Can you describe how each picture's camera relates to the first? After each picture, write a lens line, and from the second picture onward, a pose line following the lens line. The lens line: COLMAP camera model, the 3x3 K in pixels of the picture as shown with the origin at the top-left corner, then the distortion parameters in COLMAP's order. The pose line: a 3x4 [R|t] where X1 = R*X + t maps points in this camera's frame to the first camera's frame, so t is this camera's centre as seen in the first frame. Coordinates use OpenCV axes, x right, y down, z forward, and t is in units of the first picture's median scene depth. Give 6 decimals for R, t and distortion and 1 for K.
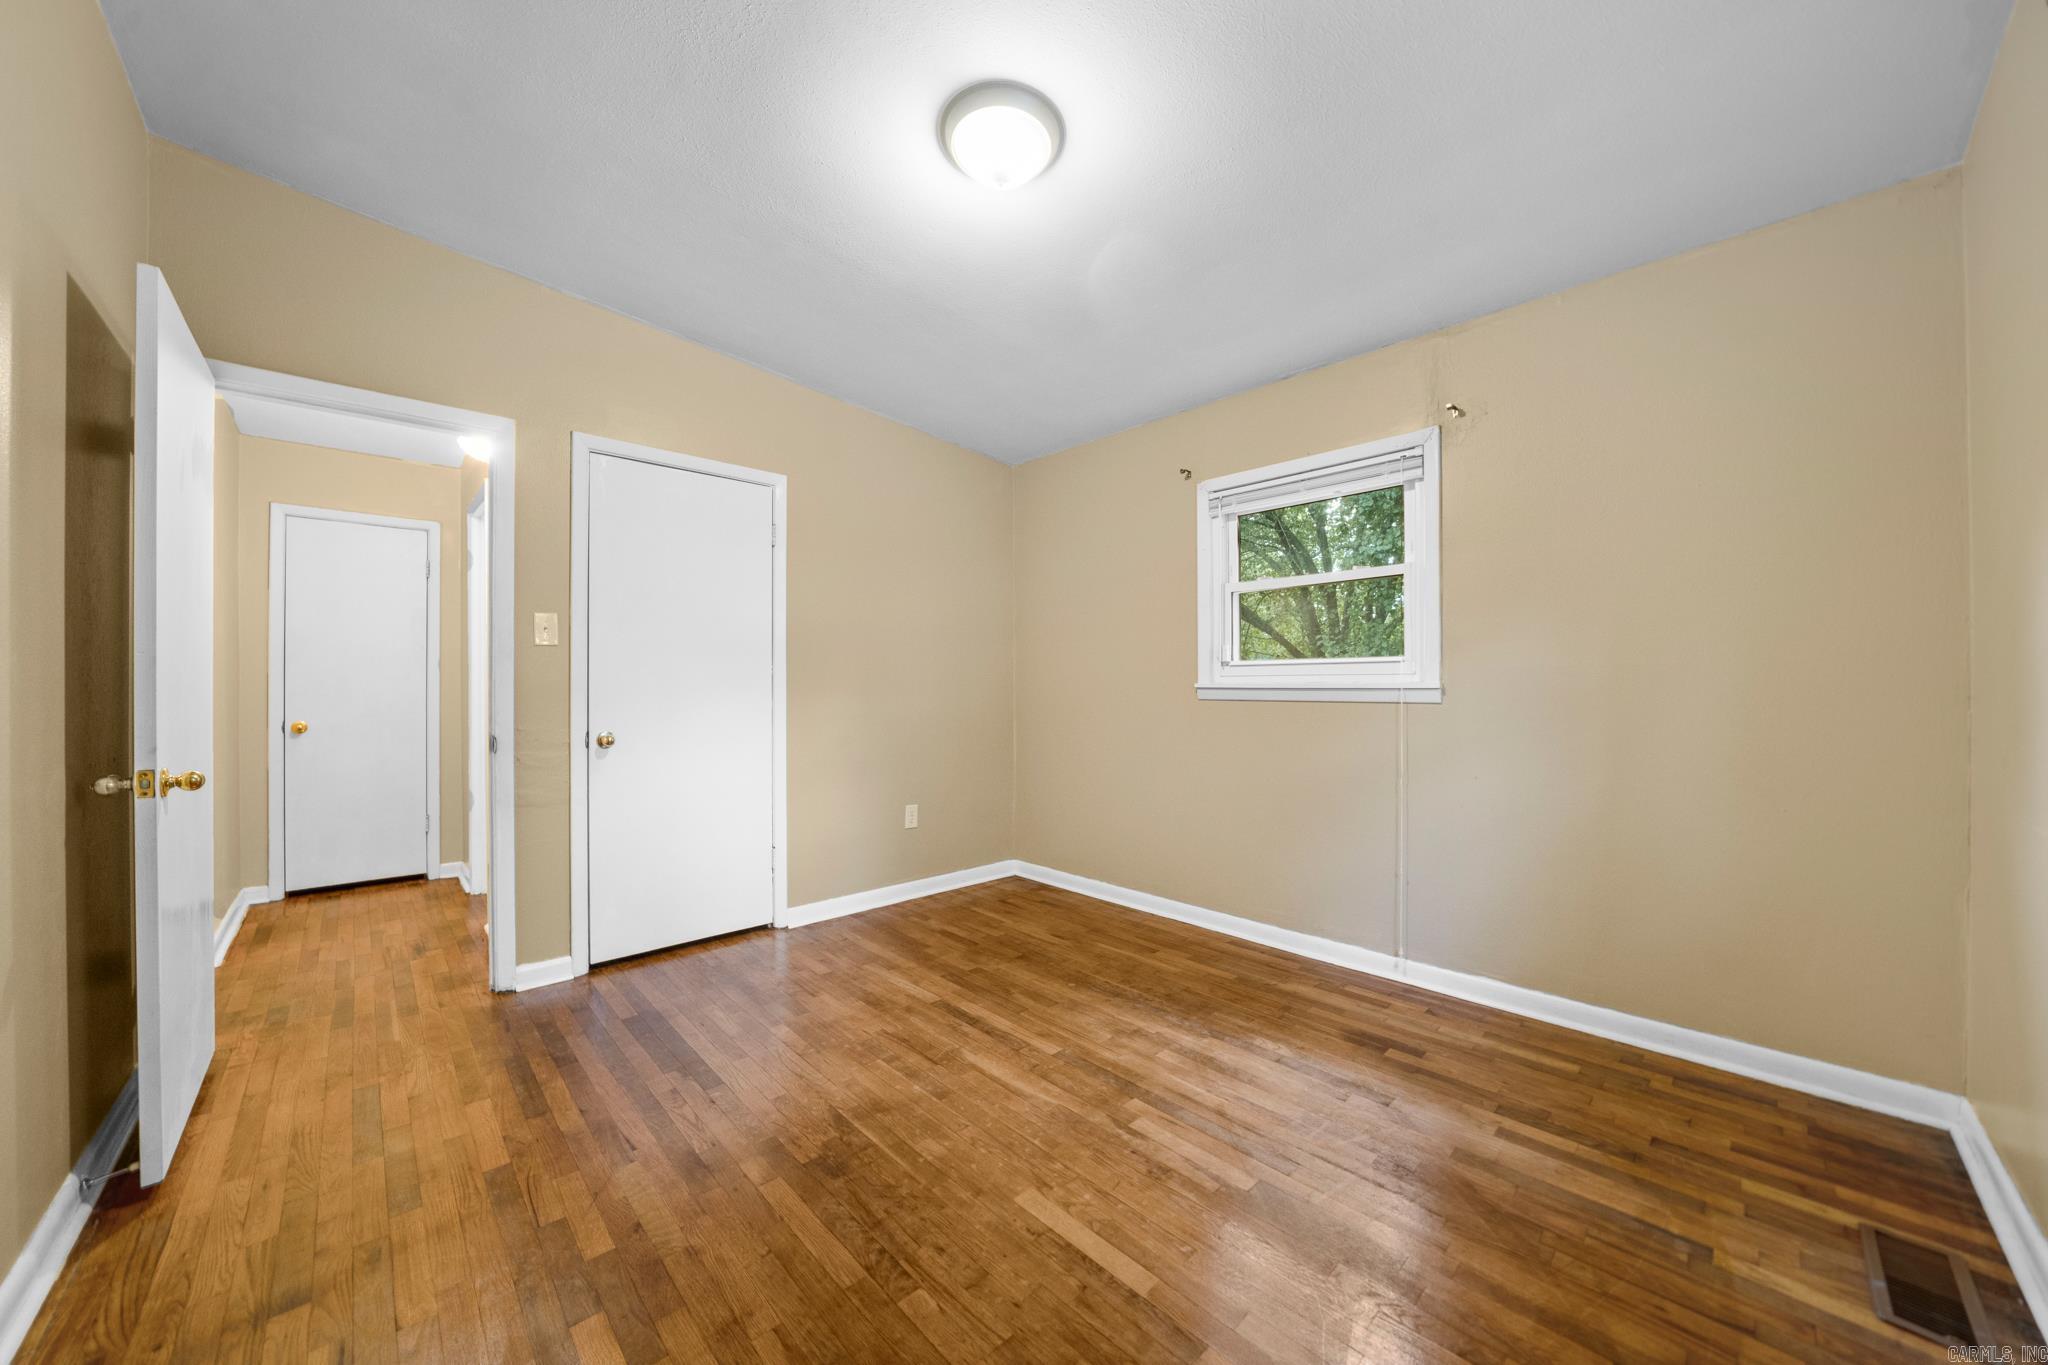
lens RADIAL K [[727.4, 0, 1014.0], [0, 727.4, 693.1], [0, 0, 1]] dist [-0.021582, 0.000349]
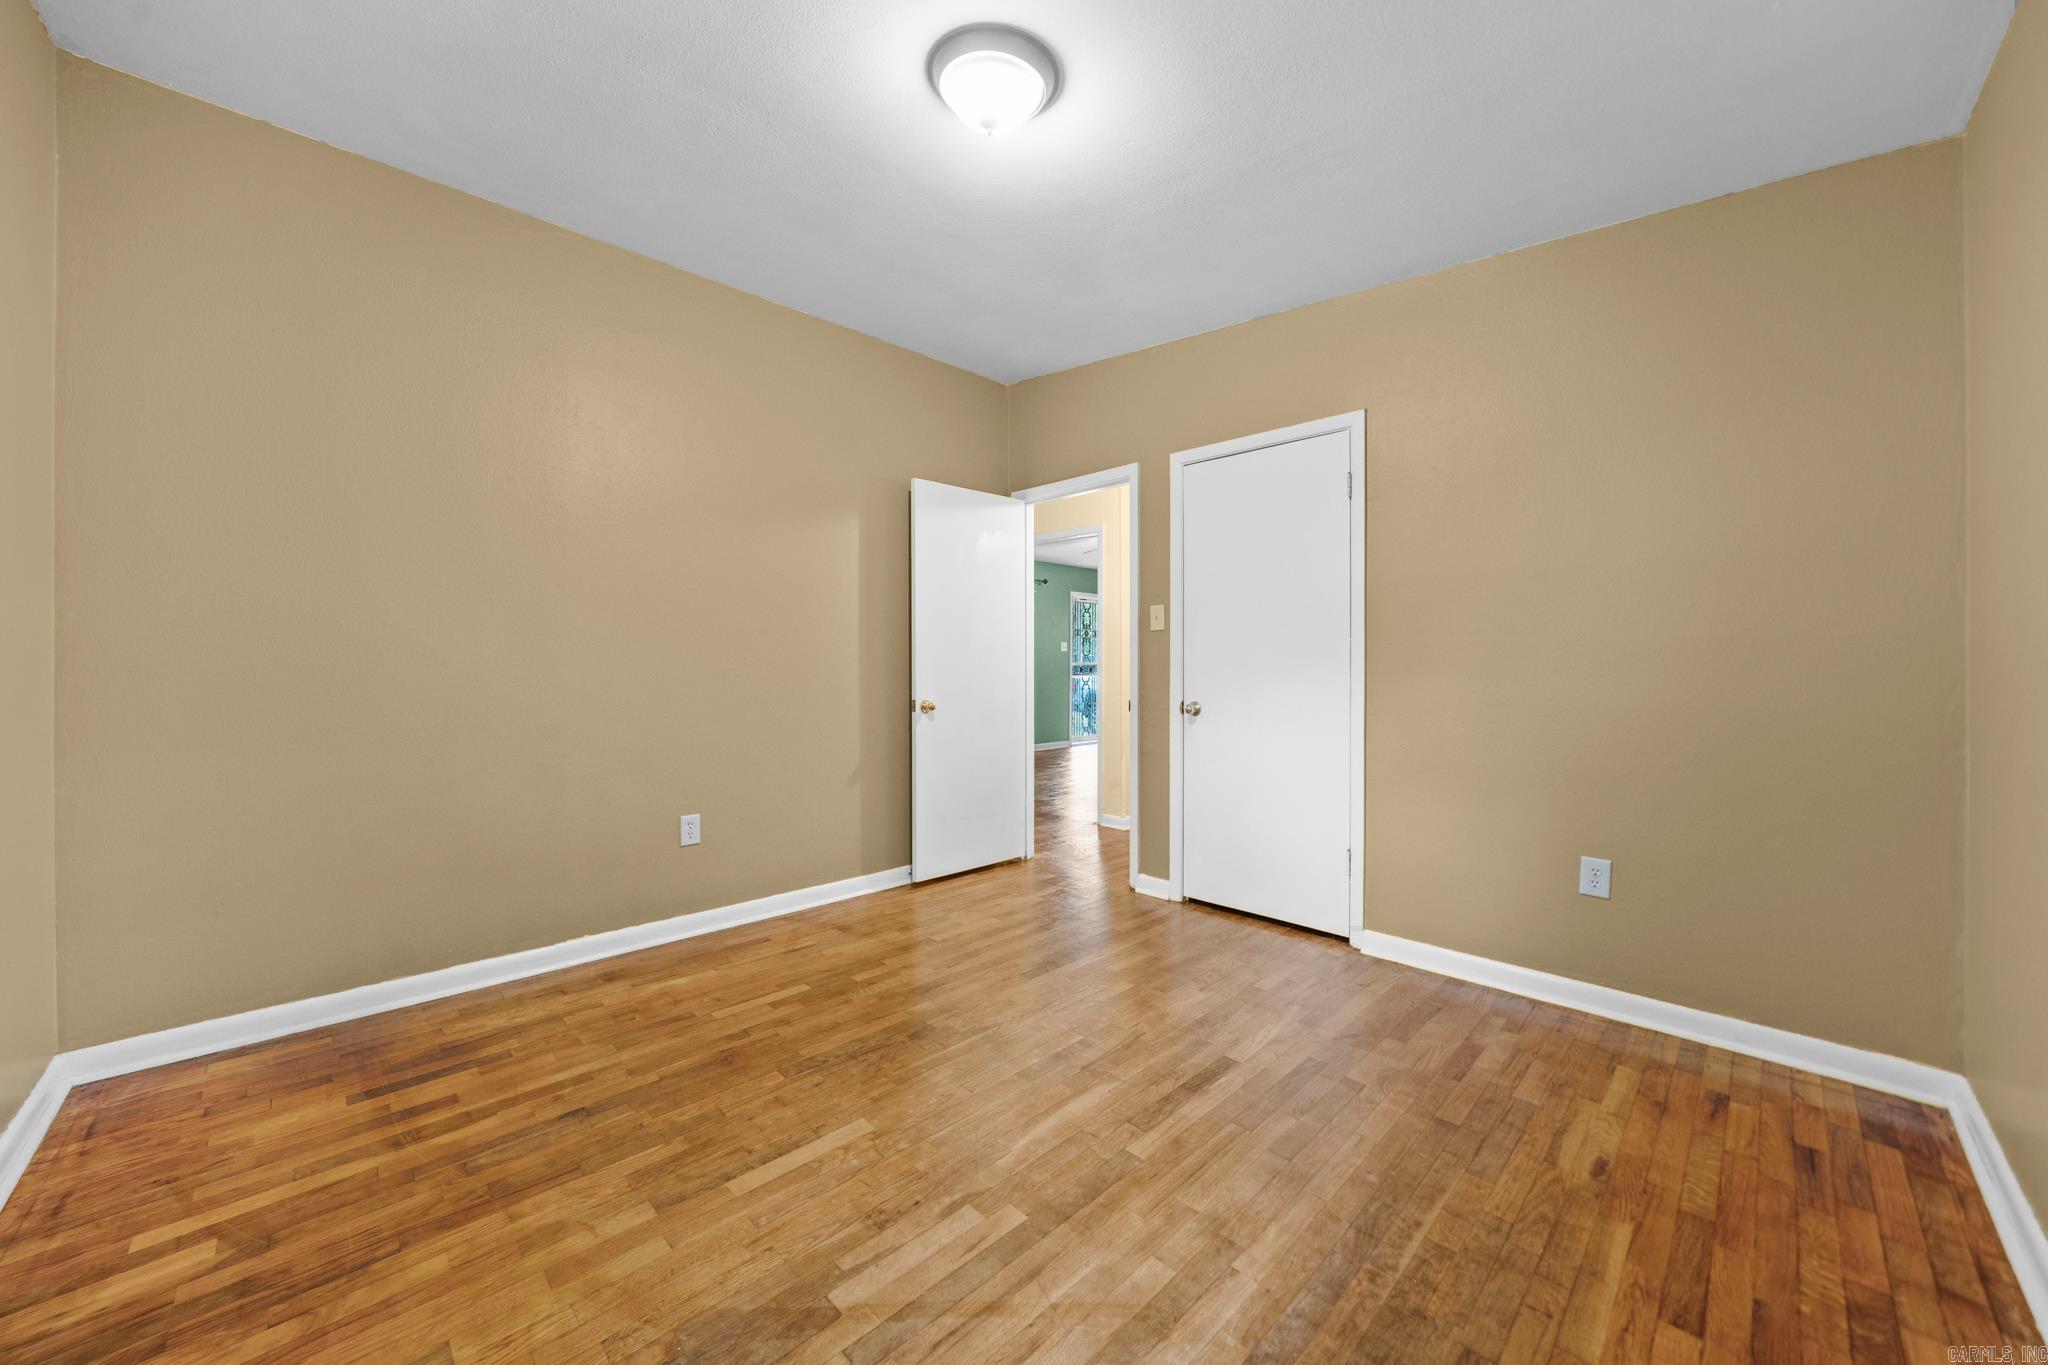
lens RADIAL K [[758.7, 0, 982.1], [0, 758.7, 666.5], [0, 0, 1]] dist [-0.012858, -0.000547]
pose [[-0.014836, 0.003397, -0.999884, 0.718052], [-0.008158, 0.999961, 0.003518, -0.004186], [0.999857, 0.008209, -0.014807, 0.734958]]
